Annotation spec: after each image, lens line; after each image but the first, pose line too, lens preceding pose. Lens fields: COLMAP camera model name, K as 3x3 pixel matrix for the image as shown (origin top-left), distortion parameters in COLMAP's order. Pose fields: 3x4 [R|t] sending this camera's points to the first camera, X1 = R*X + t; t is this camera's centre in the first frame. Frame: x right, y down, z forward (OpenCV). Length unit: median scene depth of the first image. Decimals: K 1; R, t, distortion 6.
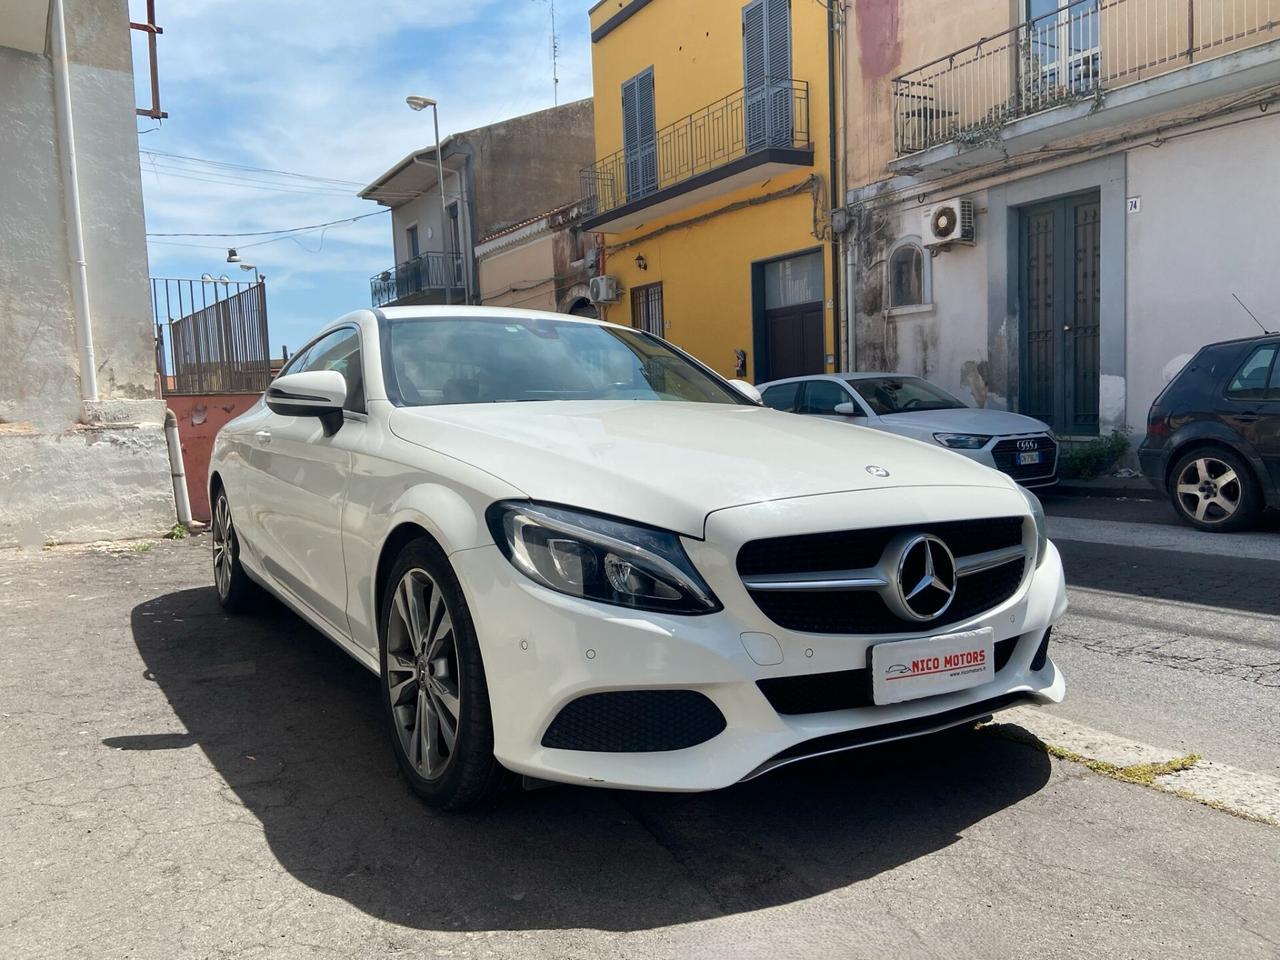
lens RADIAL K [[964.0, 0, 643.1], [0, 964.0, 481.4], [0, 0, 1]] dist [0.127834, -0.159590]
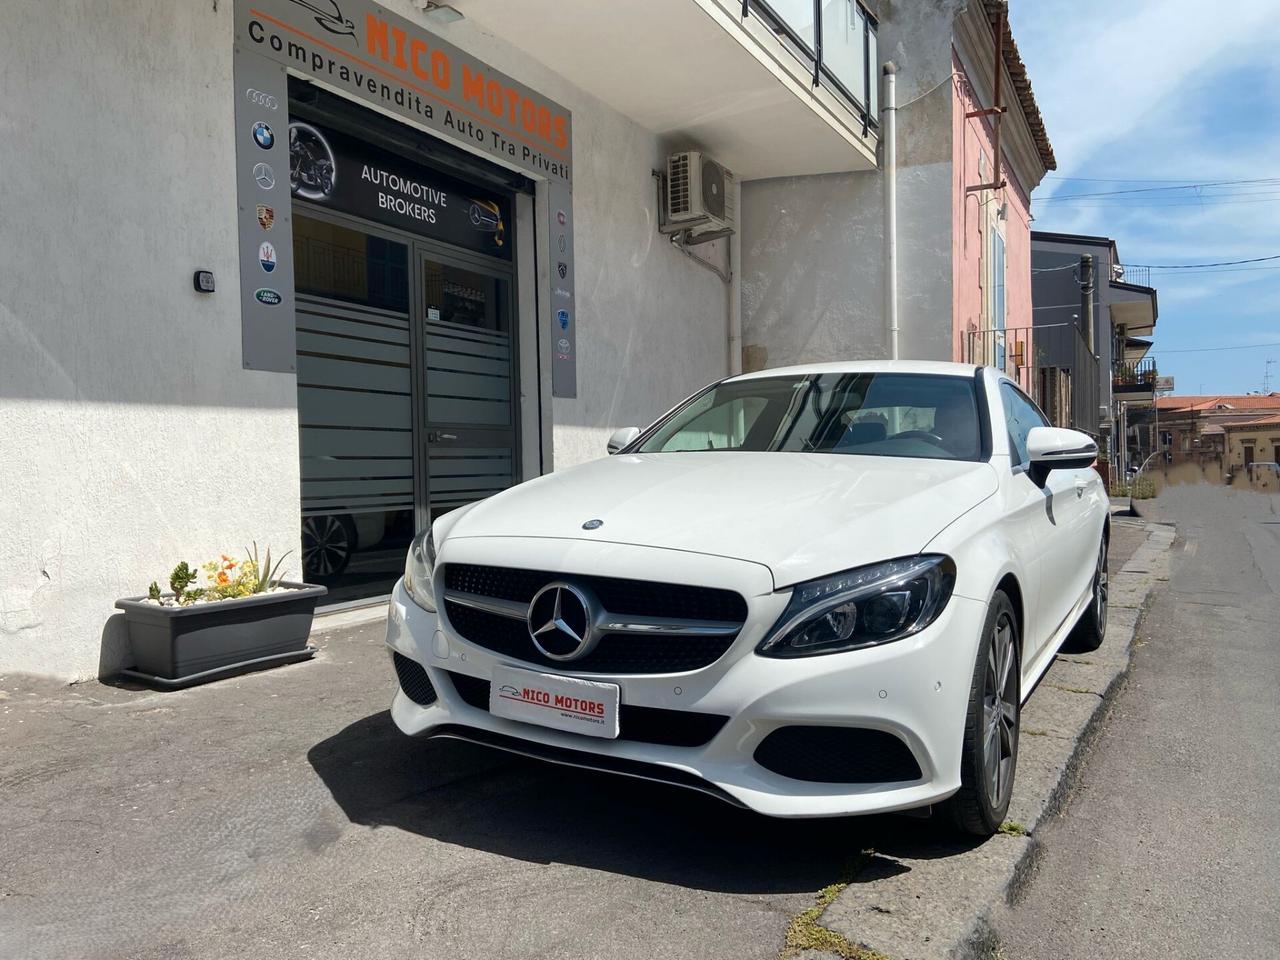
lens RADIAL K [[958.2, 0, 634.0], [0, 958.2, 476.1], [0, 0, 1]] dist [0.126031, -0.157046]
pose [[0.456354, 0.042030, -0.888805, 0.356501], [-0.072740, 0.997303, 0.009813, -0.023057], [0.886820, 0.060174, 0.458181, 0.153985]]
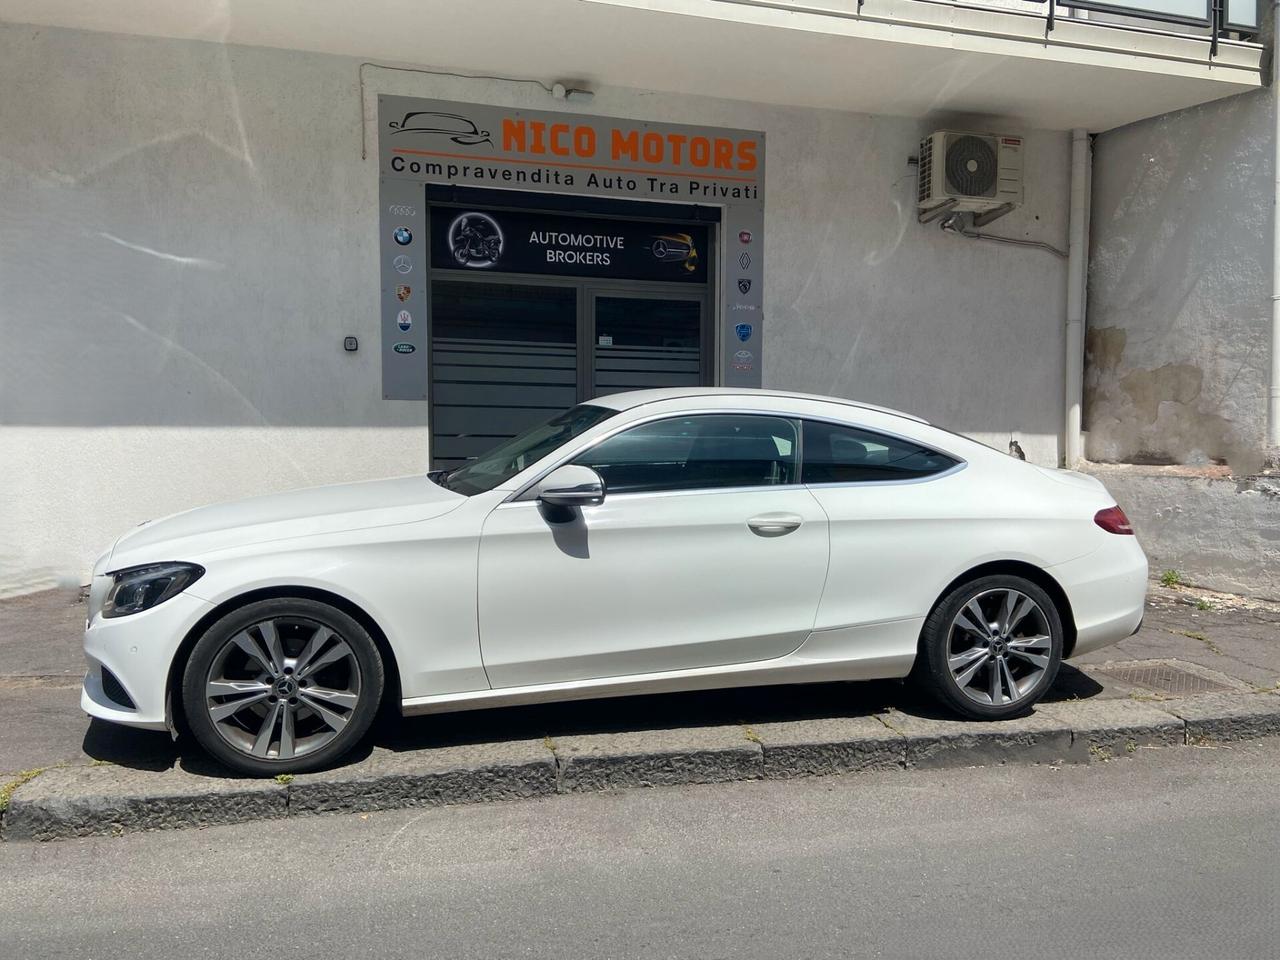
lens RADIAL K [[964.0, 0, 643.1], [0, 964.0, 481.4], [0, 0, 1]] dist [0.127834, -0.159590]
pose [[-0.300796, 0.075826, -0.950669, 0.481338], [-0.071457, 0.992240, 0.101751, -0.096334], [0.951008, 0.098538, -0.293043, 0.686520]]
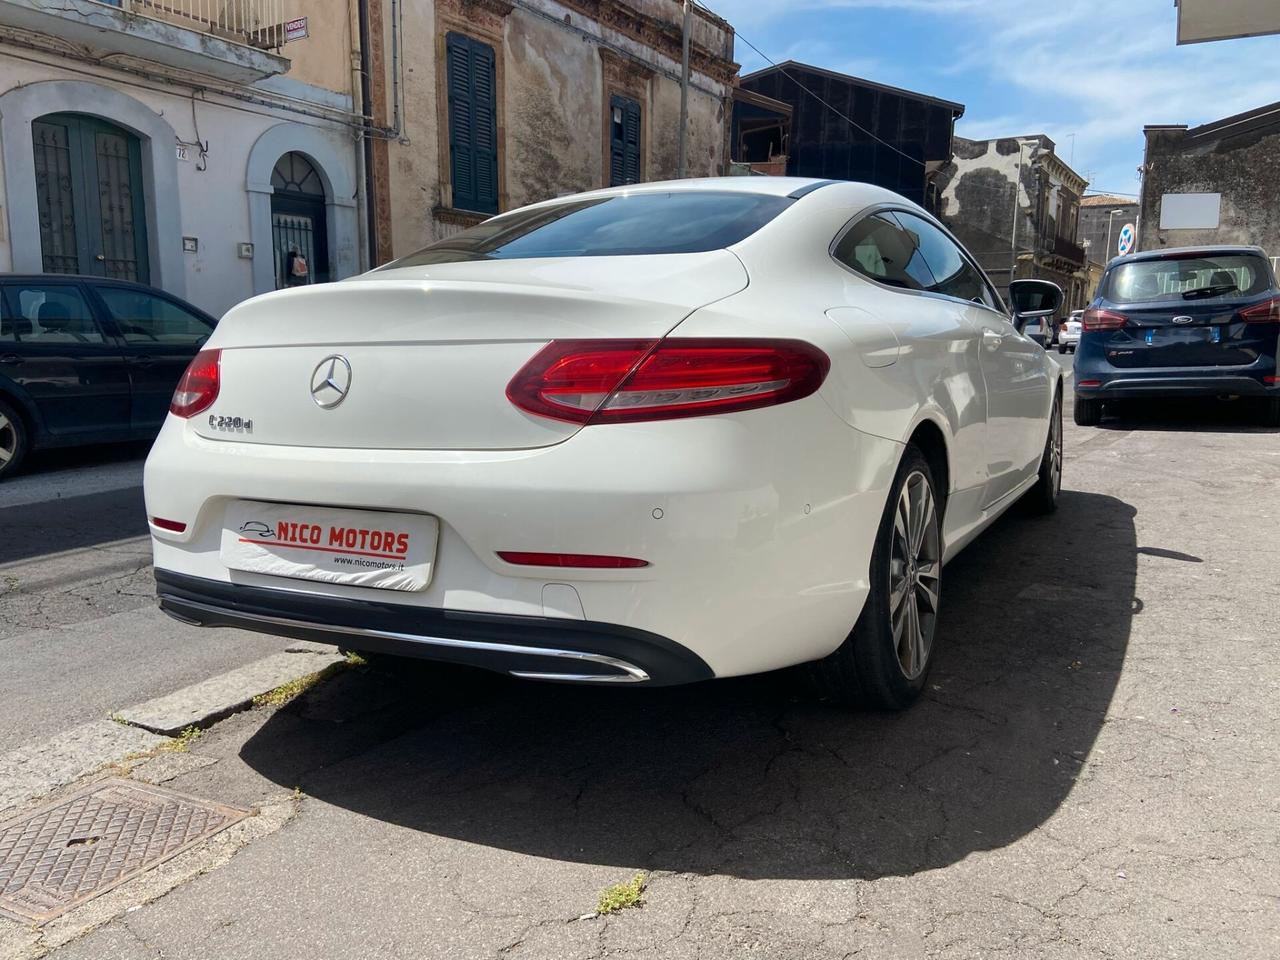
lens RADIAL K [[956.4, 0, 640.0], [0, 956.4, 480.0], [0, 0, 1]] dist [0.131222, -0.164859]
pose [[-0.490290, -0.098219, 0.866007, -0.469262], [0.087483, 0.983066, 0.161023, -0.042606], [-0.867158, 0.154709, -0.473395, 0.812175]]
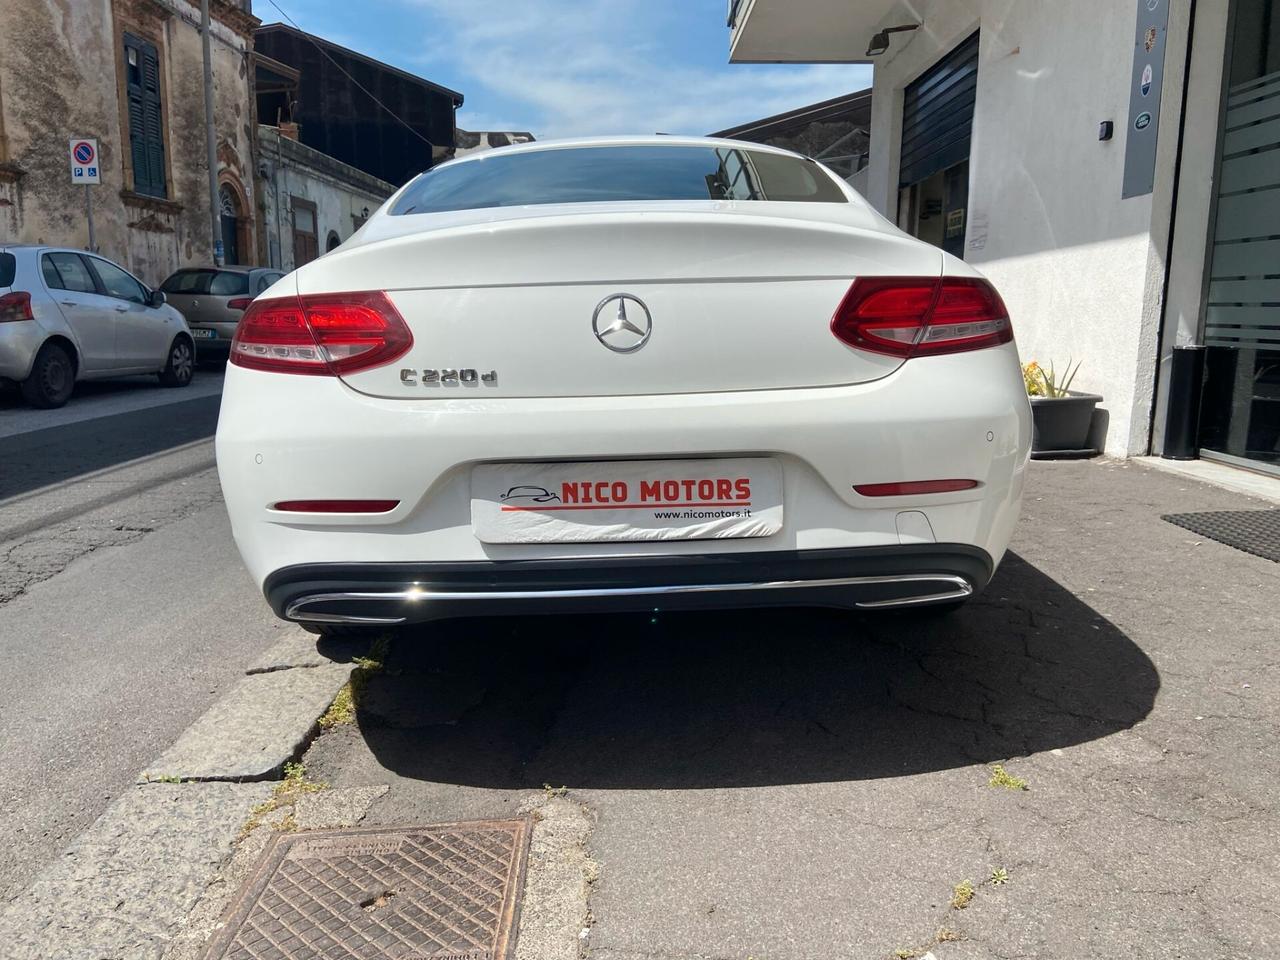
lens RADIAL K [[959.2, 0, 638.2], [0, 959.2, 479.9], [0, 0, 1]] dist [0.122001, -0.148686]
pose [[-0.853189, -0.054696, 0.518726, -0.343186], [0.069148, 0.973849, 0.216419, -0.046761], [-0.516998, 0.220515, -0.827095, 0.942567]]
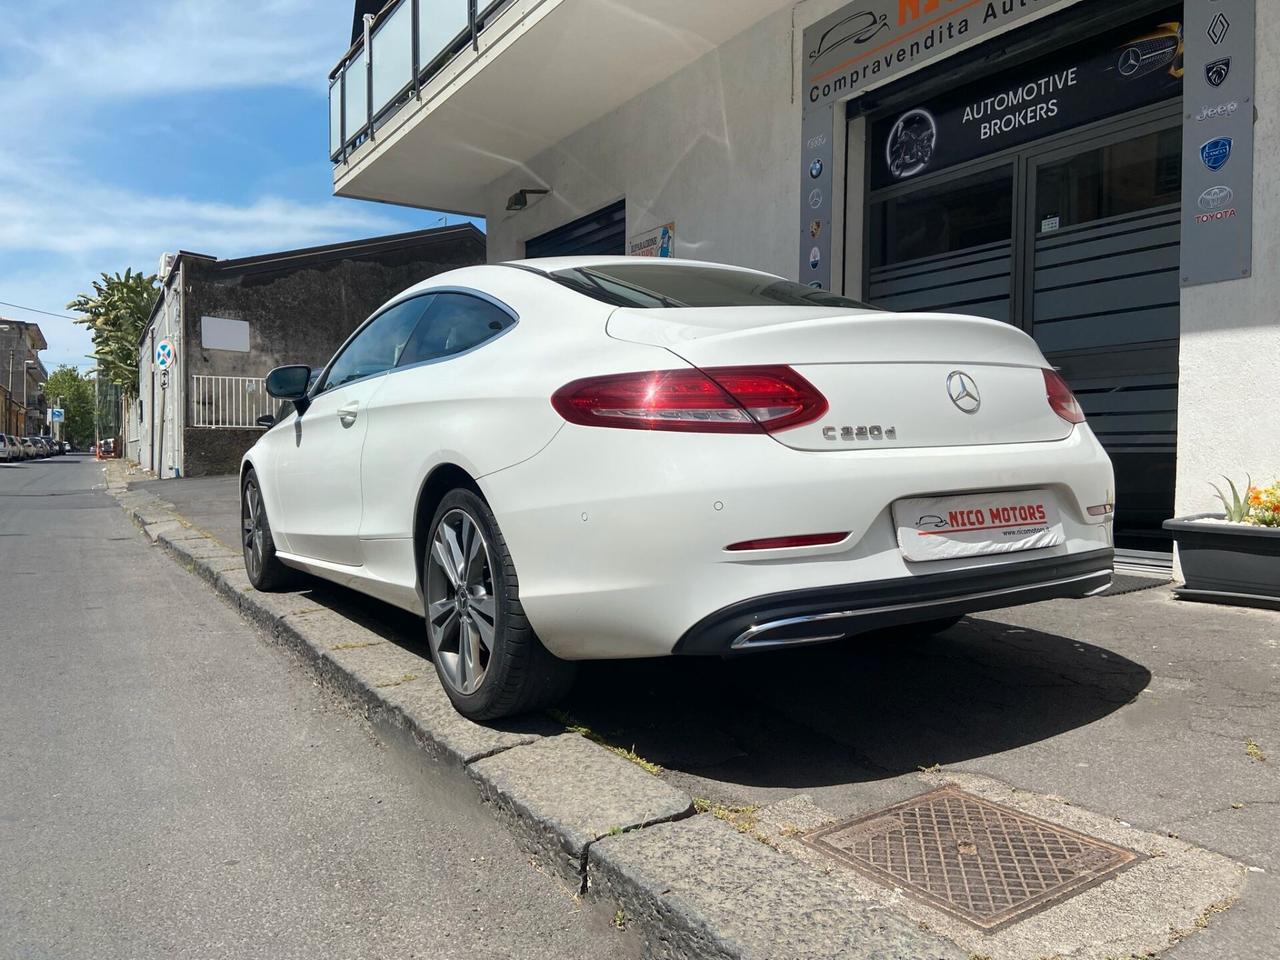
lens RADIAL K [[956.4, 0, 640.0], [0, 956.4, 480.0], [0, 0, 1]] dist [0.131222, -0.164859]
pose [[-0.999335, 0.035471, 0.008442, -0.135995], [0.036185, 0.993267, 0.110053, -0.043933], [-0.004482, 0.110285, -0.993890, 1.048166]]
